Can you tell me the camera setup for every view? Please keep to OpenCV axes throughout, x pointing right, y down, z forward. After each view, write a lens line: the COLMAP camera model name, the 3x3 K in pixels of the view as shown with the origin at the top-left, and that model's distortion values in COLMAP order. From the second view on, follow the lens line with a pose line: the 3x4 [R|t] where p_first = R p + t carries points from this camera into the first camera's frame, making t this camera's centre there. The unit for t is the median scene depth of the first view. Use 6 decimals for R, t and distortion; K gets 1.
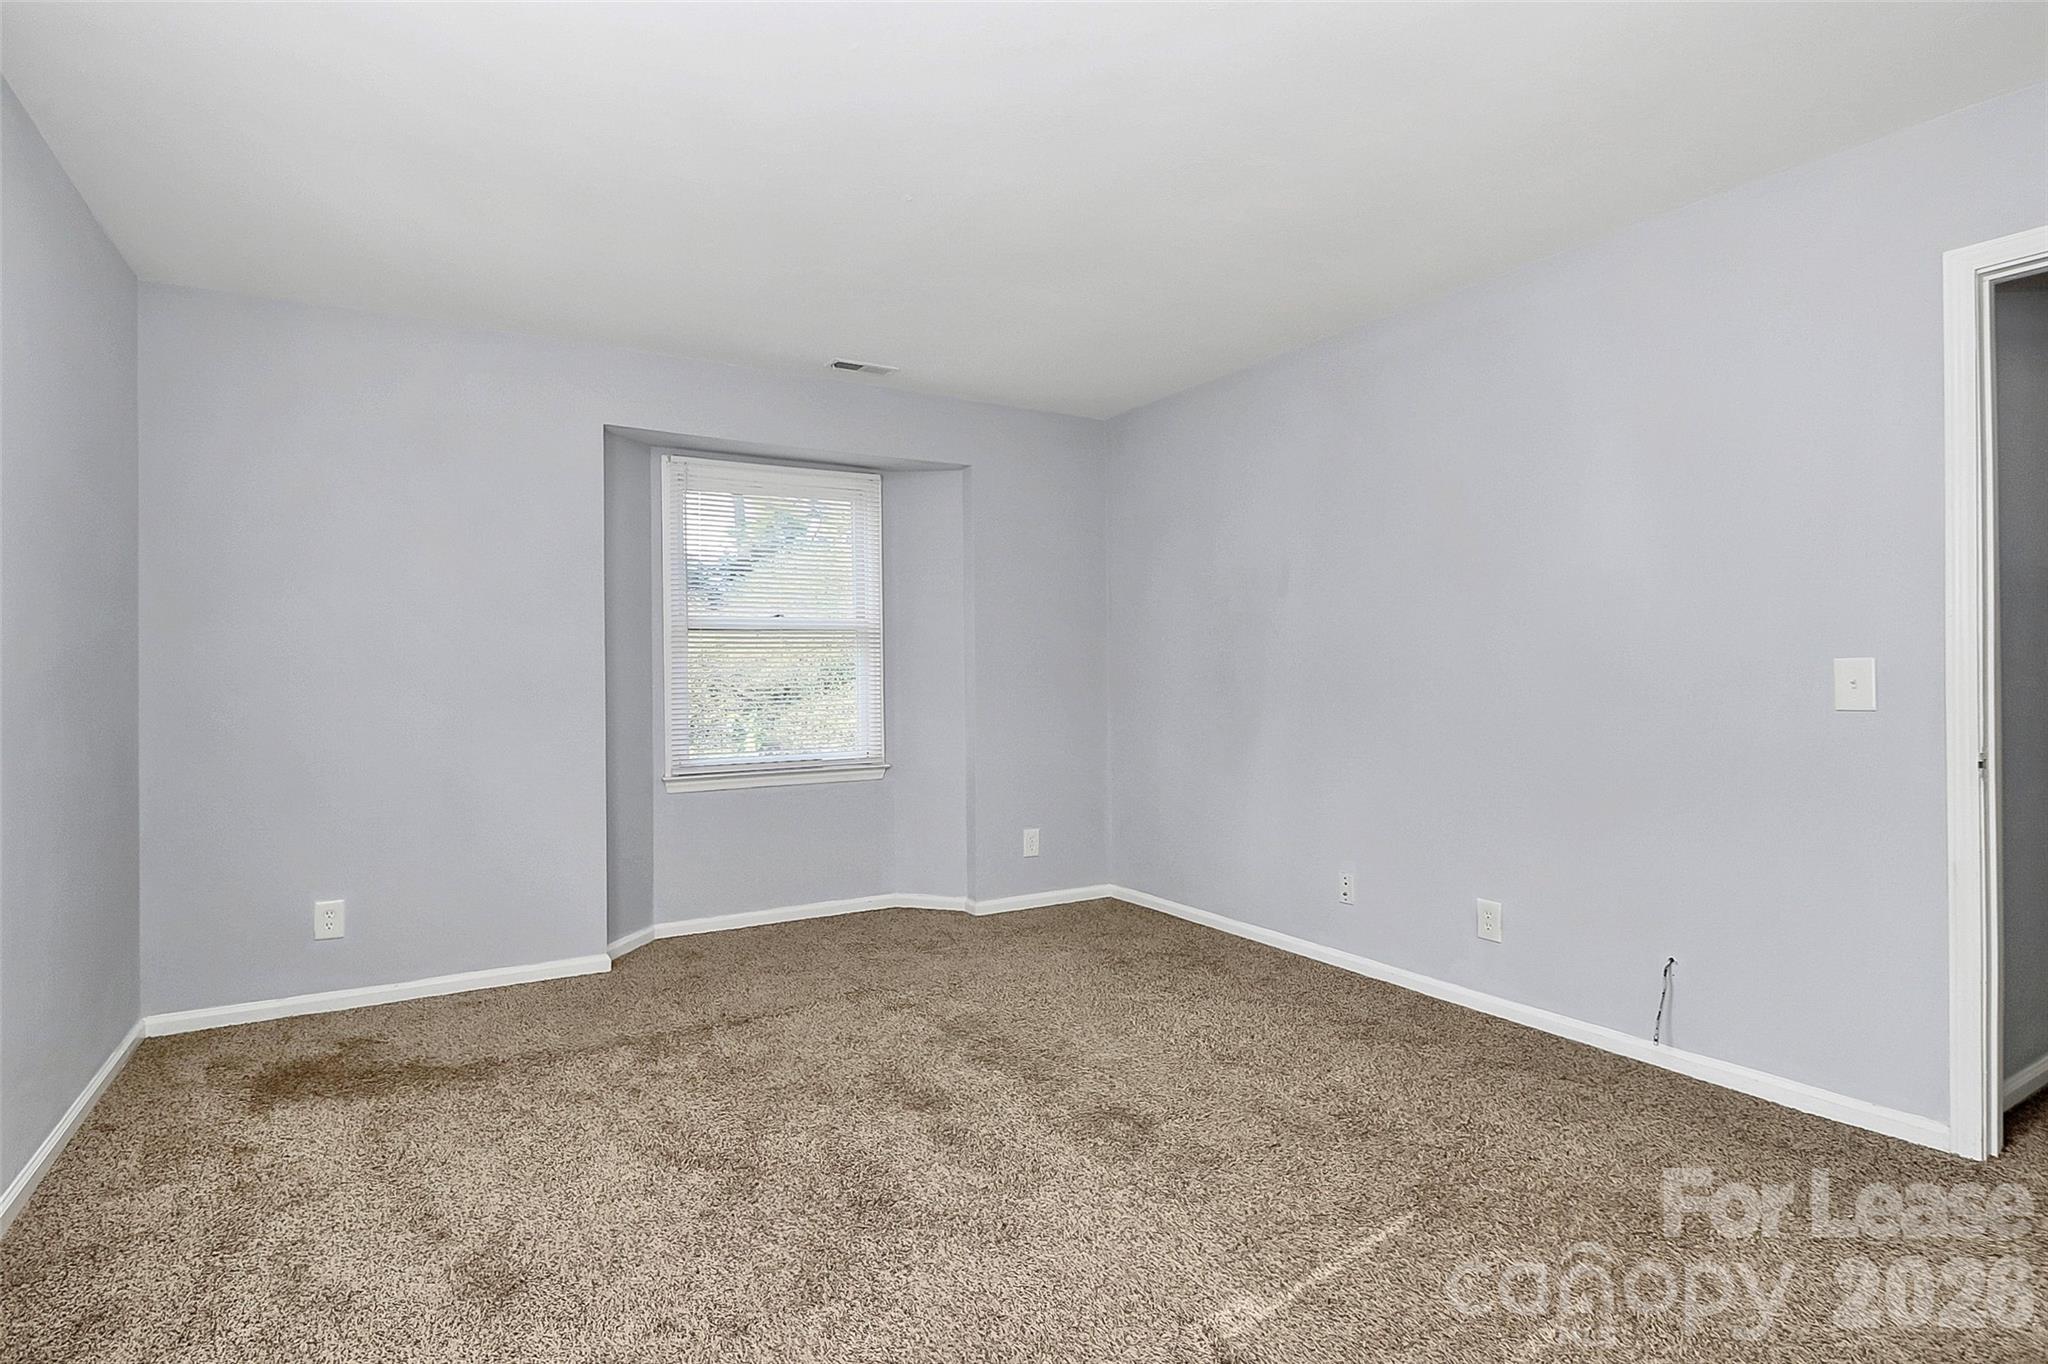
lens RADIAL K [[1032.6, 0, 1024.0], [0, 1032.6, 682.0], [0, 0, 1]] dist [0.002803, -0.000645]
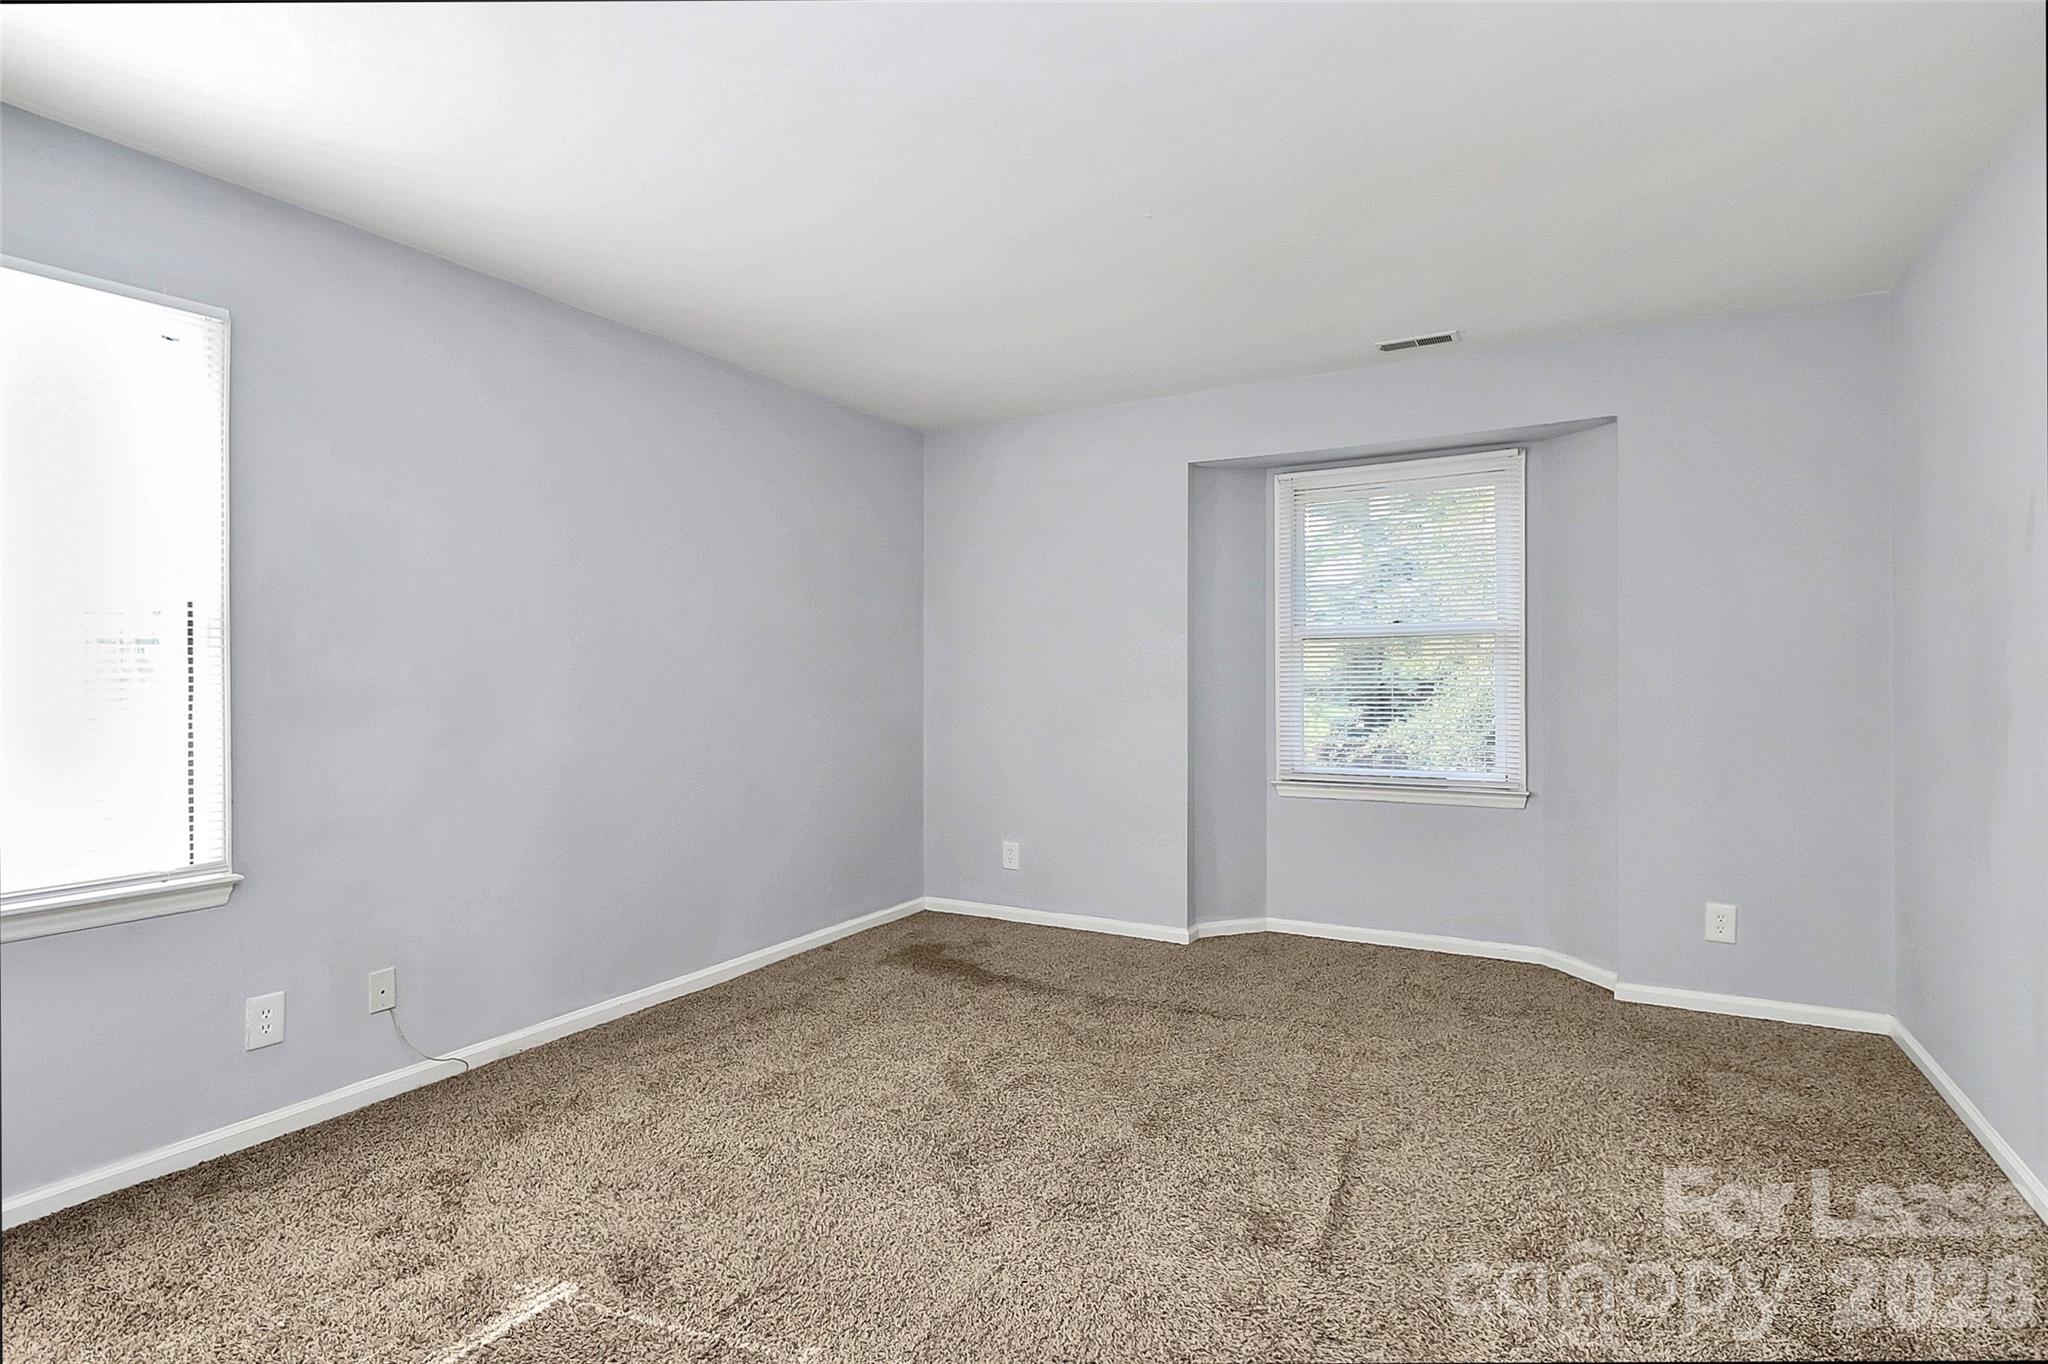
lens RADIAL K [[1032.6, 0, 1024.0], [0, 1032.6, 682.0], [0, 0, 1]] dist [0.002803, -0.000645]
pose [[0.499122, 0.011055, -0.866461, 0.462035], [-0.010872, 0.999920, 0.006495, -0.012626], [0.866463, 0.006178, 0.499202, 0.266136]]
